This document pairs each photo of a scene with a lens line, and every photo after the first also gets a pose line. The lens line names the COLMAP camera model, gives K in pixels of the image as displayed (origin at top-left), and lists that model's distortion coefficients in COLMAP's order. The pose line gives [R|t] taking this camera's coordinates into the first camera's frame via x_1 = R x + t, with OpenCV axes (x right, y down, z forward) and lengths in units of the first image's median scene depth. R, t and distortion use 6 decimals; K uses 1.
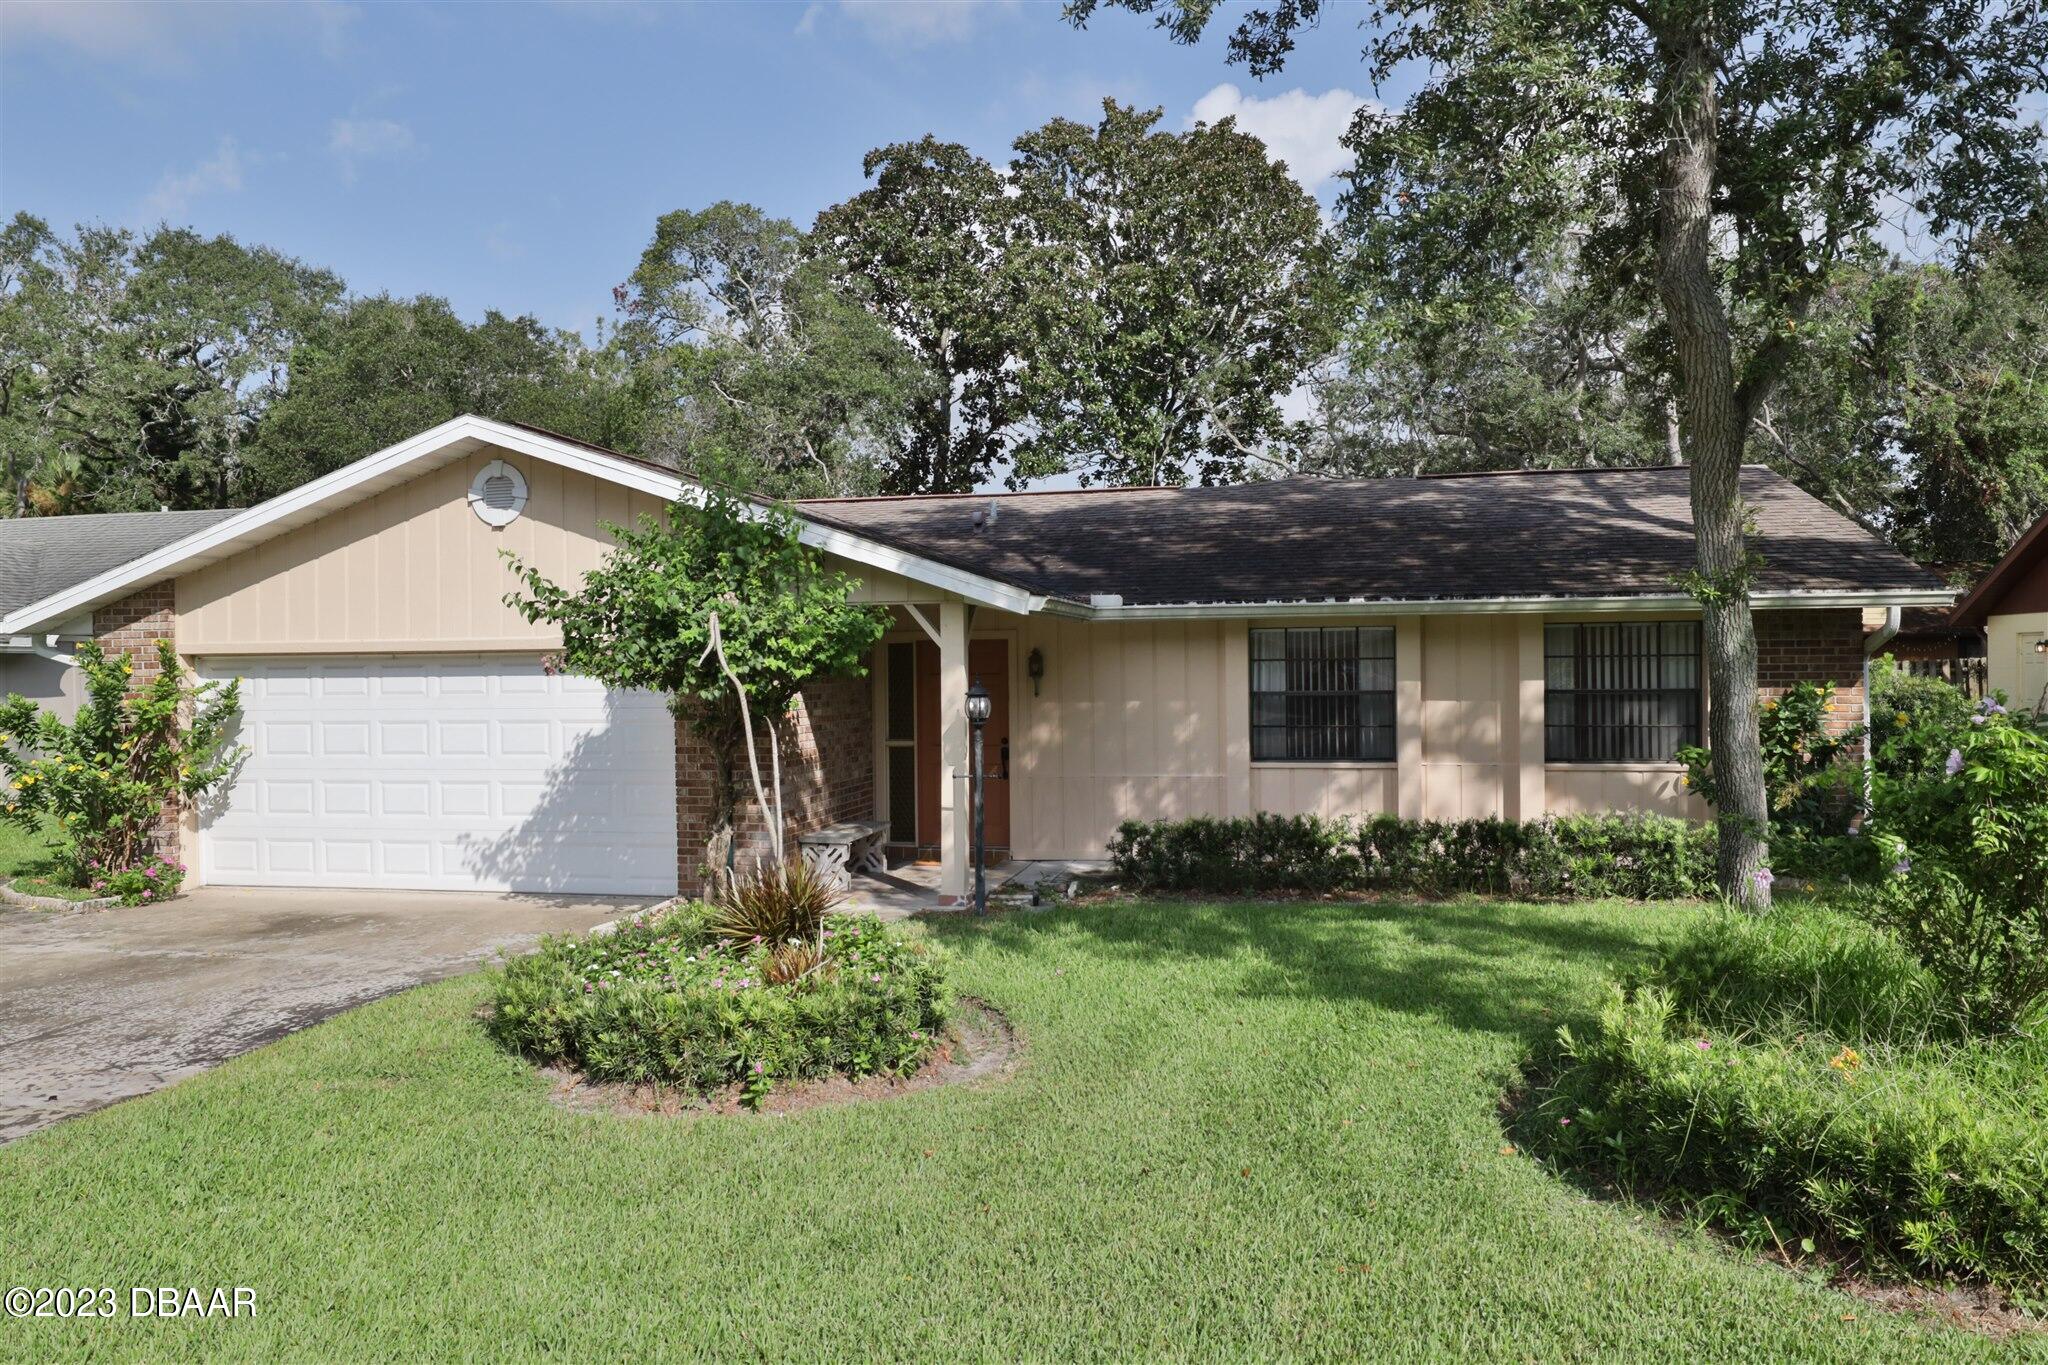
lens RADIAL K [[1582.4, 0, 1024.0], [0, 1582.4, 682.5], [0, 0, 1]] dist [-0.004379, -0.007355]
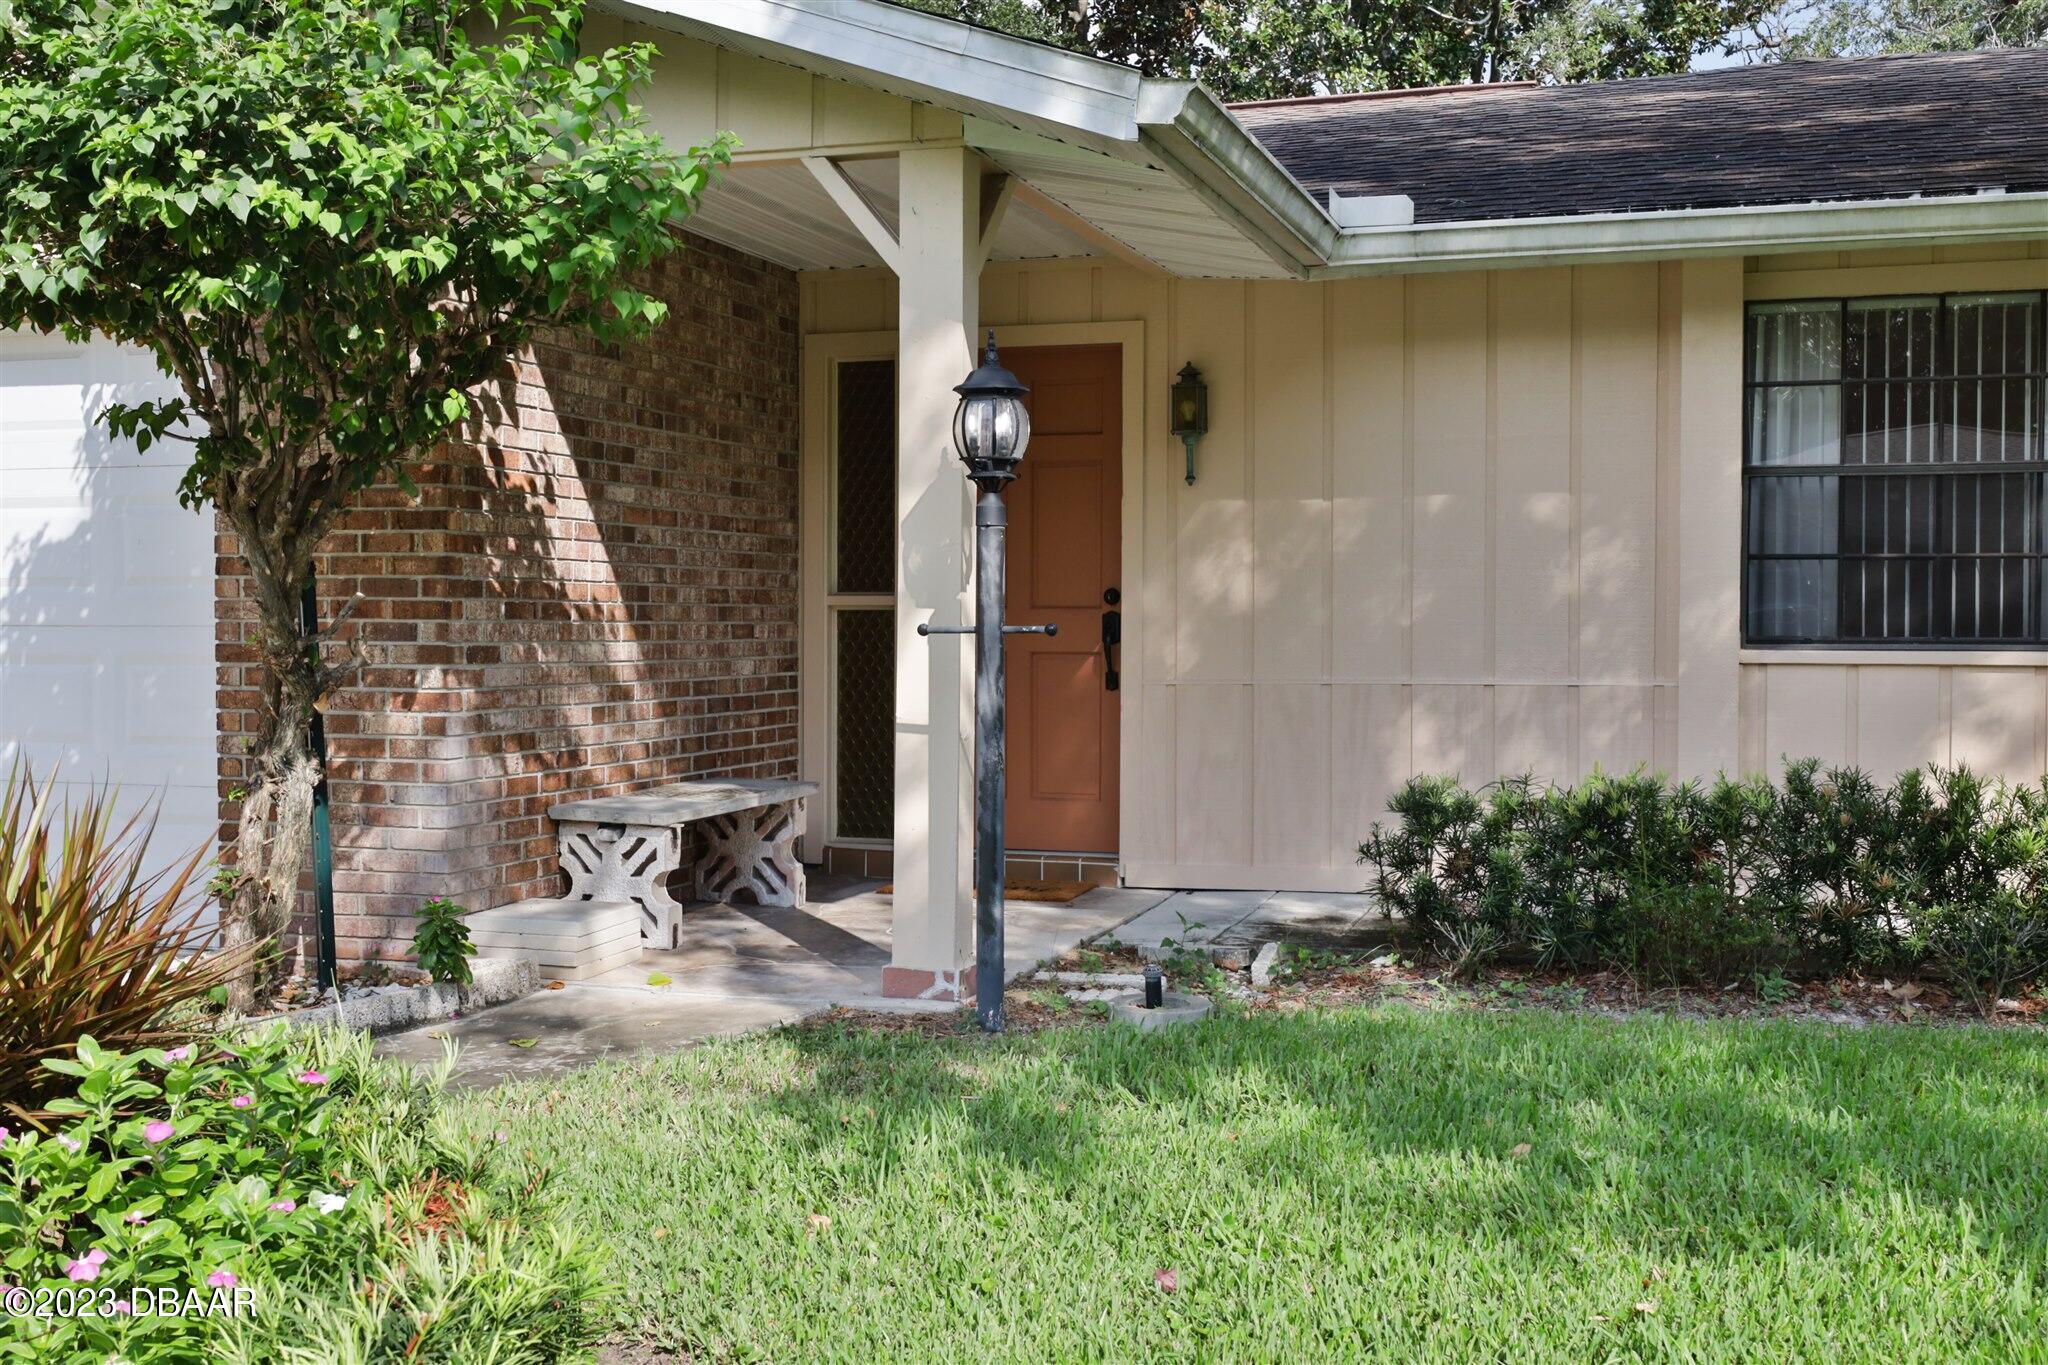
lens RADIAL K [[2081.0, 0, 1024.0], [0, 2081.0, 682.5], [0, 0, 1]] dist [0.011512, 0.001884]
pose [[0.994083, 0.015926, -0.107449, 0.025833], [-0.016079, 0.999871, -0.000556, 0.066318], [0.107427, 0.002280, 0.994210, 0.511281]]
